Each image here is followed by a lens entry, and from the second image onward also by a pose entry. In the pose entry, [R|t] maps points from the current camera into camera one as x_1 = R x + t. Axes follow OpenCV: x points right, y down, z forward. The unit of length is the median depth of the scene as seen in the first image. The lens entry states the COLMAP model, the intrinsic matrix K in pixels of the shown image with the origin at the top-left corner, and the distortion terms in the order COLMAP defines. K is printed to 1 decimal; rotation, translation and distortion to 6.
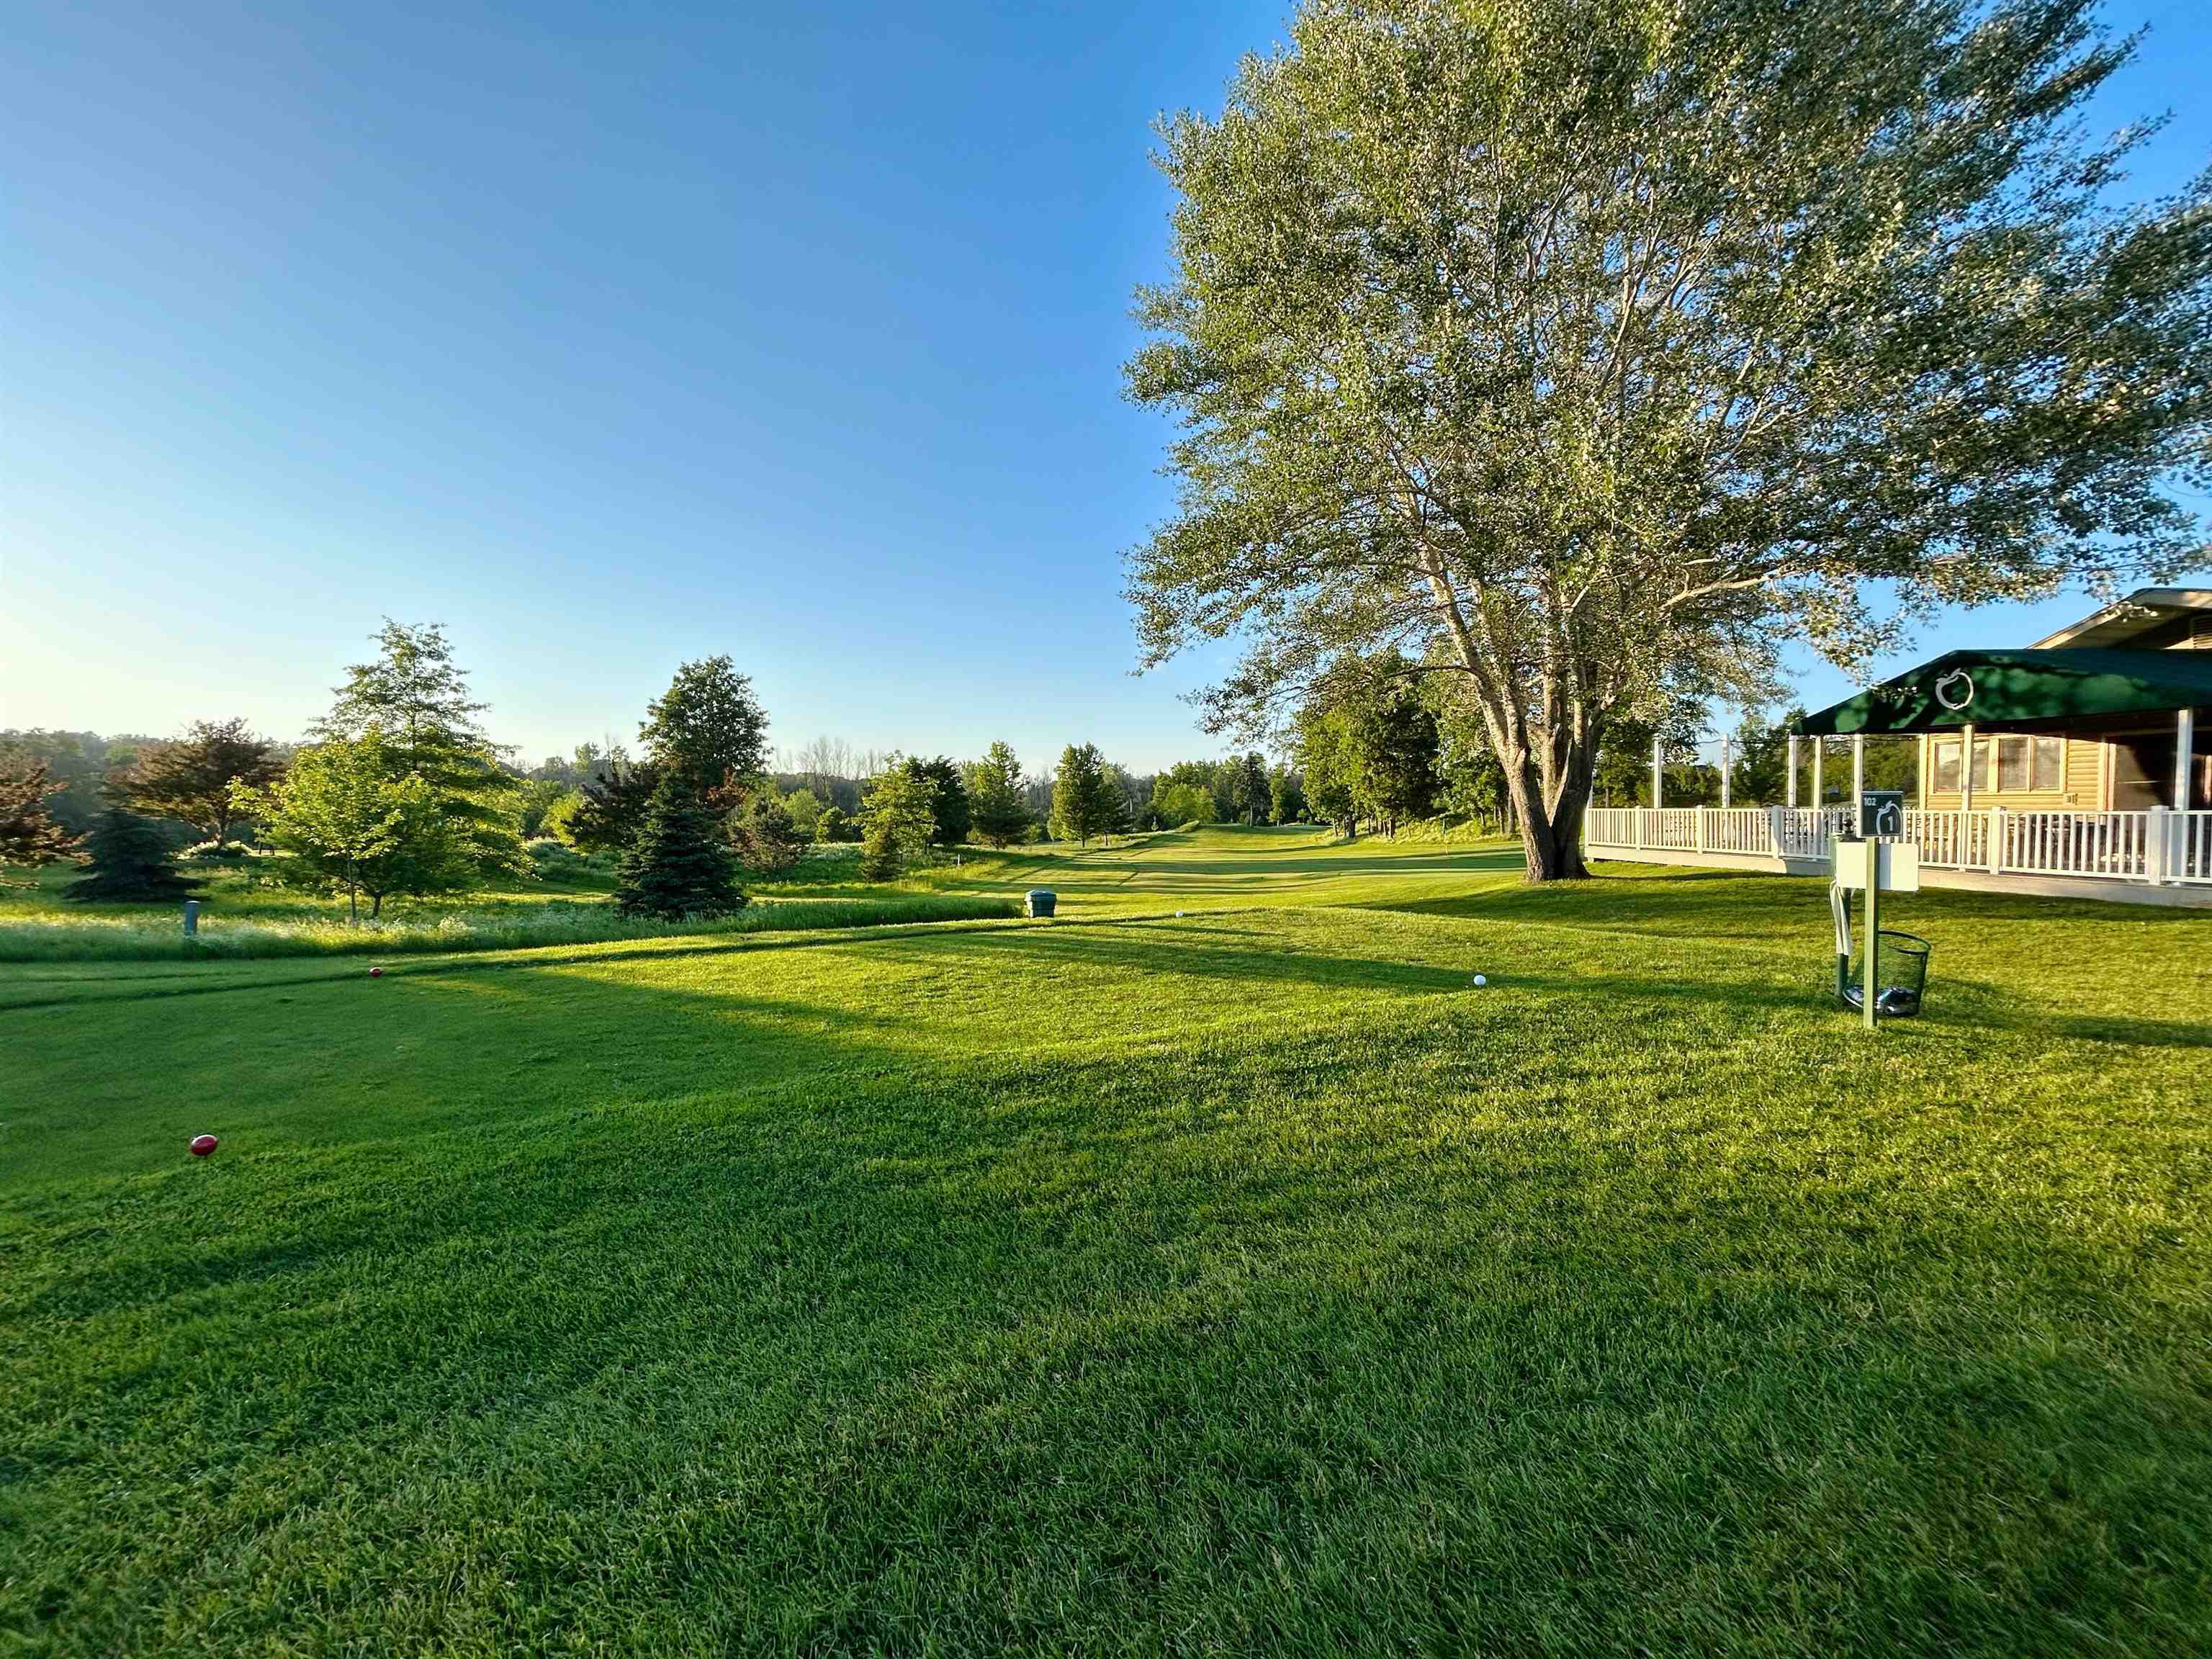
lens RADIAL K [[885.7, 0, 1104.8], [0, 885.7, 815.1], [0, 0, 1]] dist [-0.000757, -0.000369]
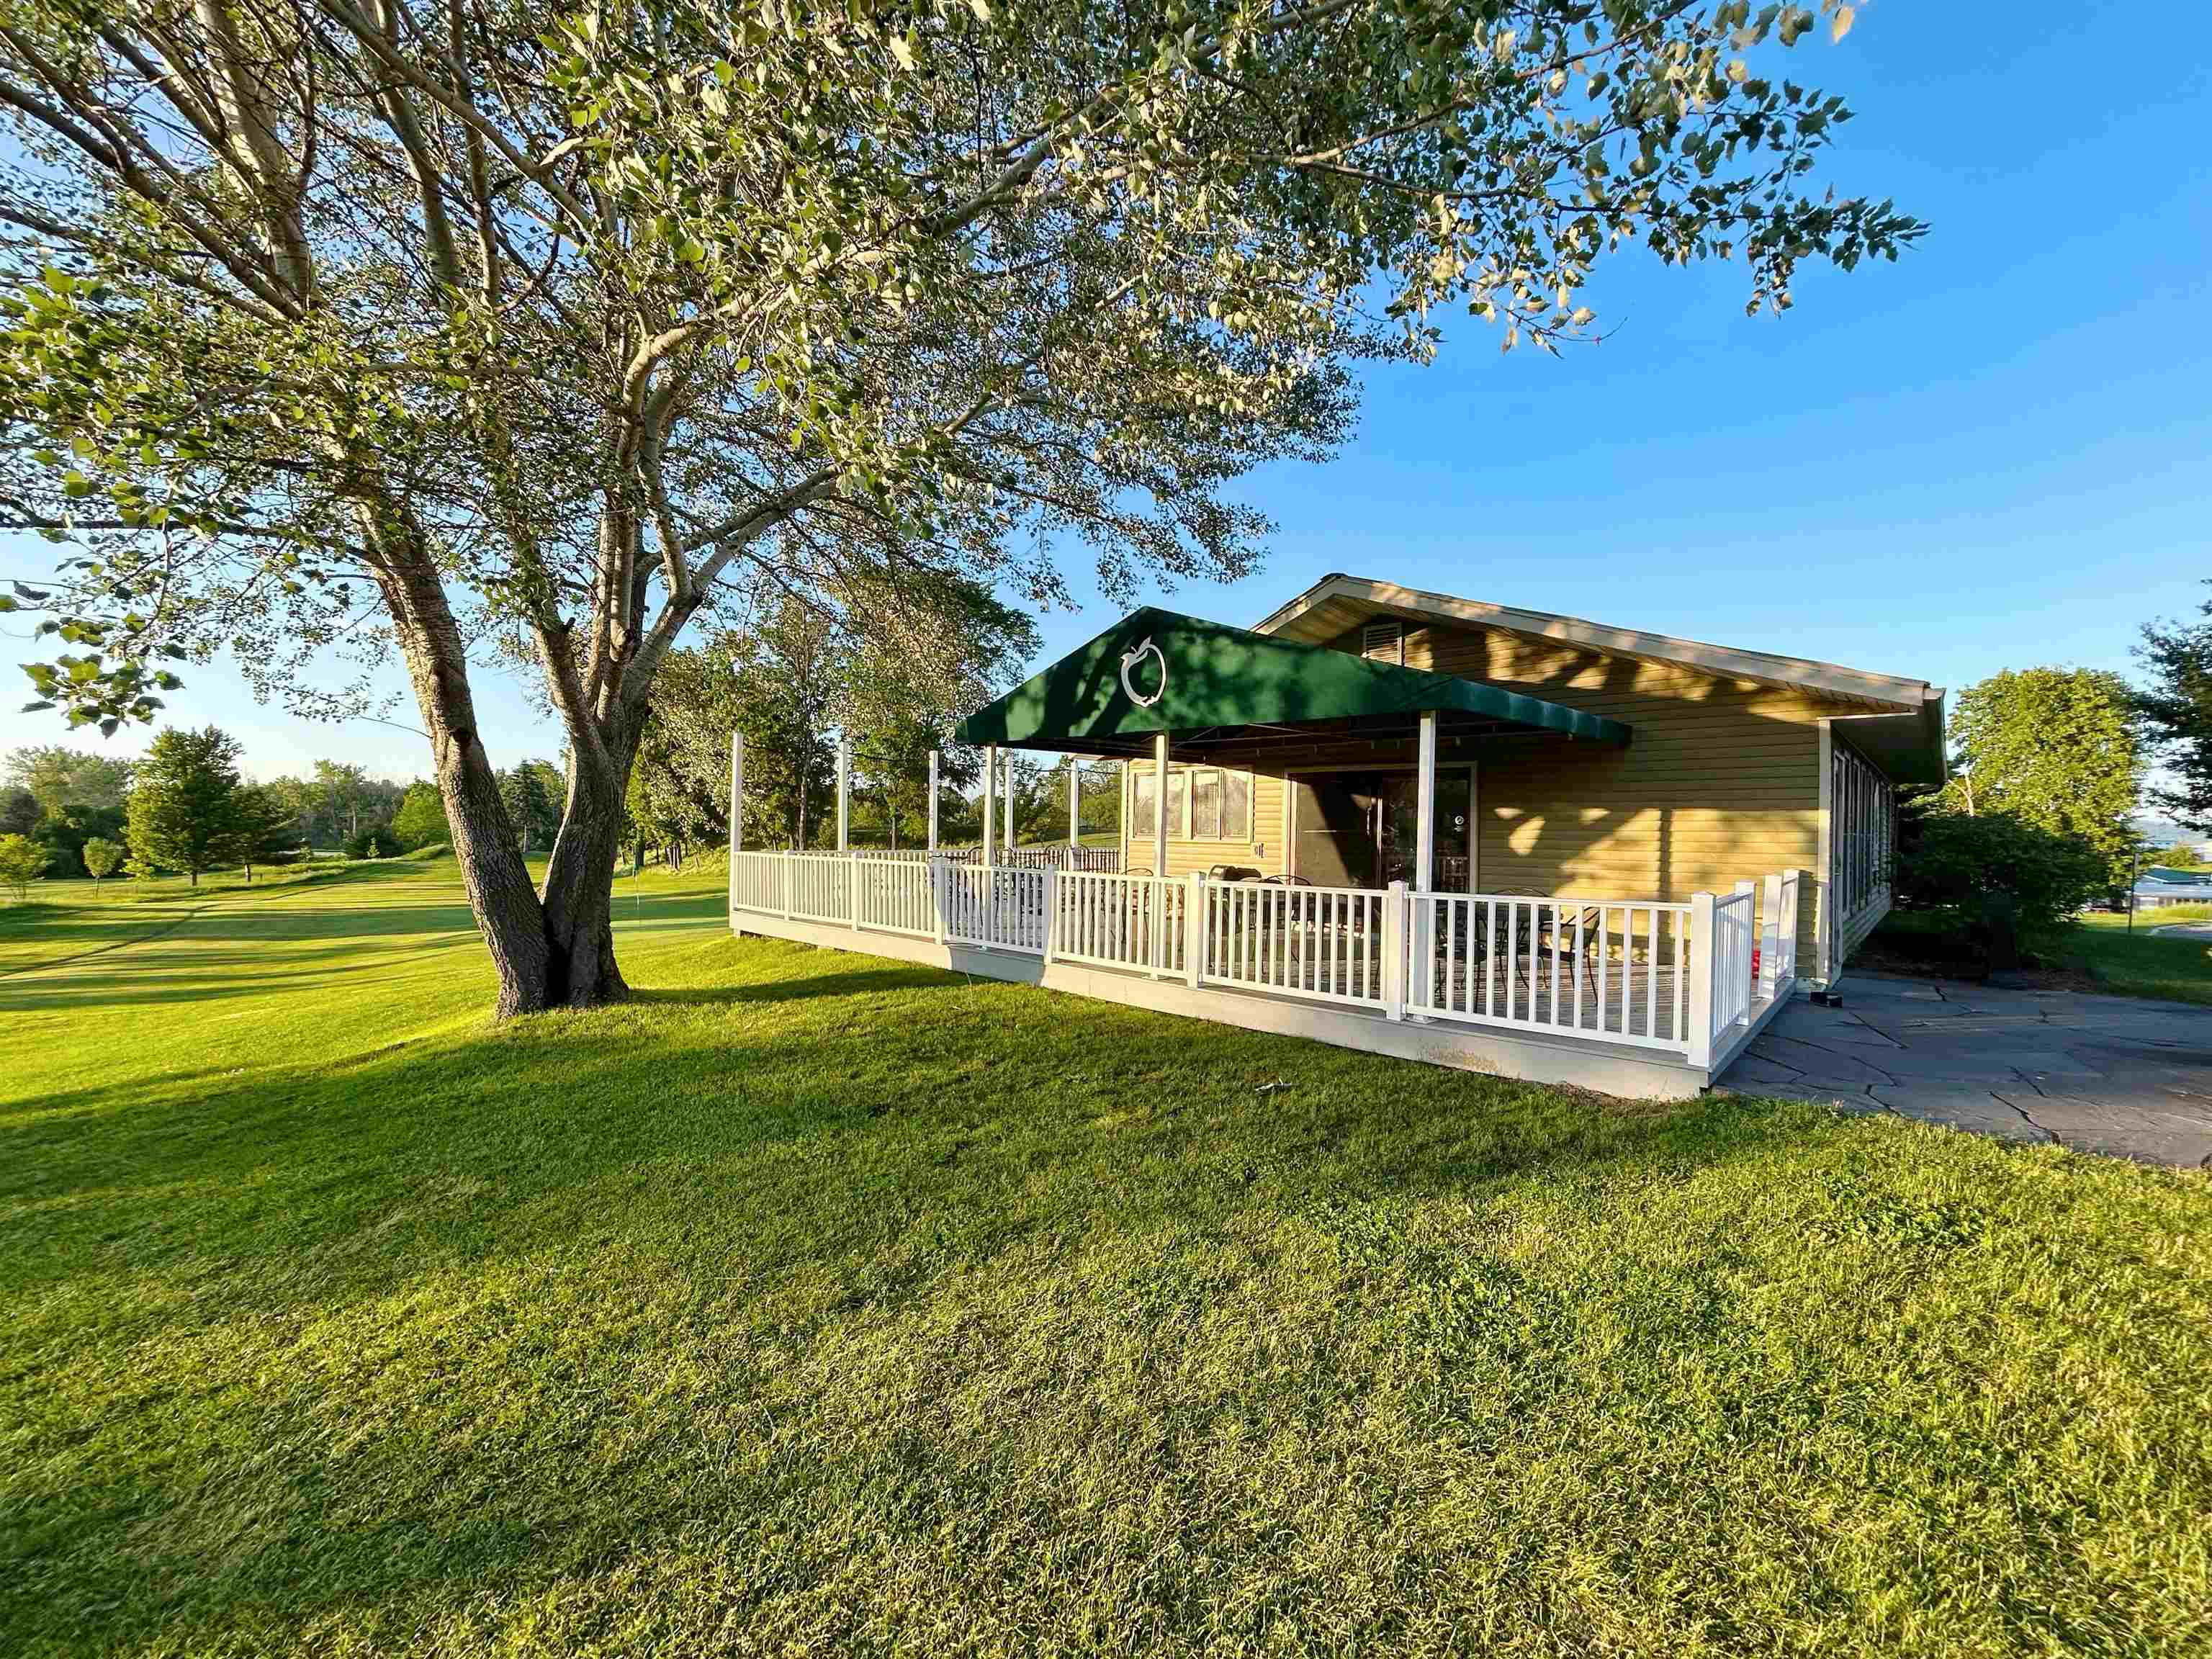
lens RADIAL K [[885.7, 0, 1104.8], [0, 885.7, 815.1], [0, 0, 1]] dist [-0.000757, -0.000369]
pose [[0.763029, 0.027661, 0.645773, 0.522349], [-0.011104, 0.999497, -0.029692, -0.027193], [-0.646269, 0.015485, 0.762952, 0.530998]]
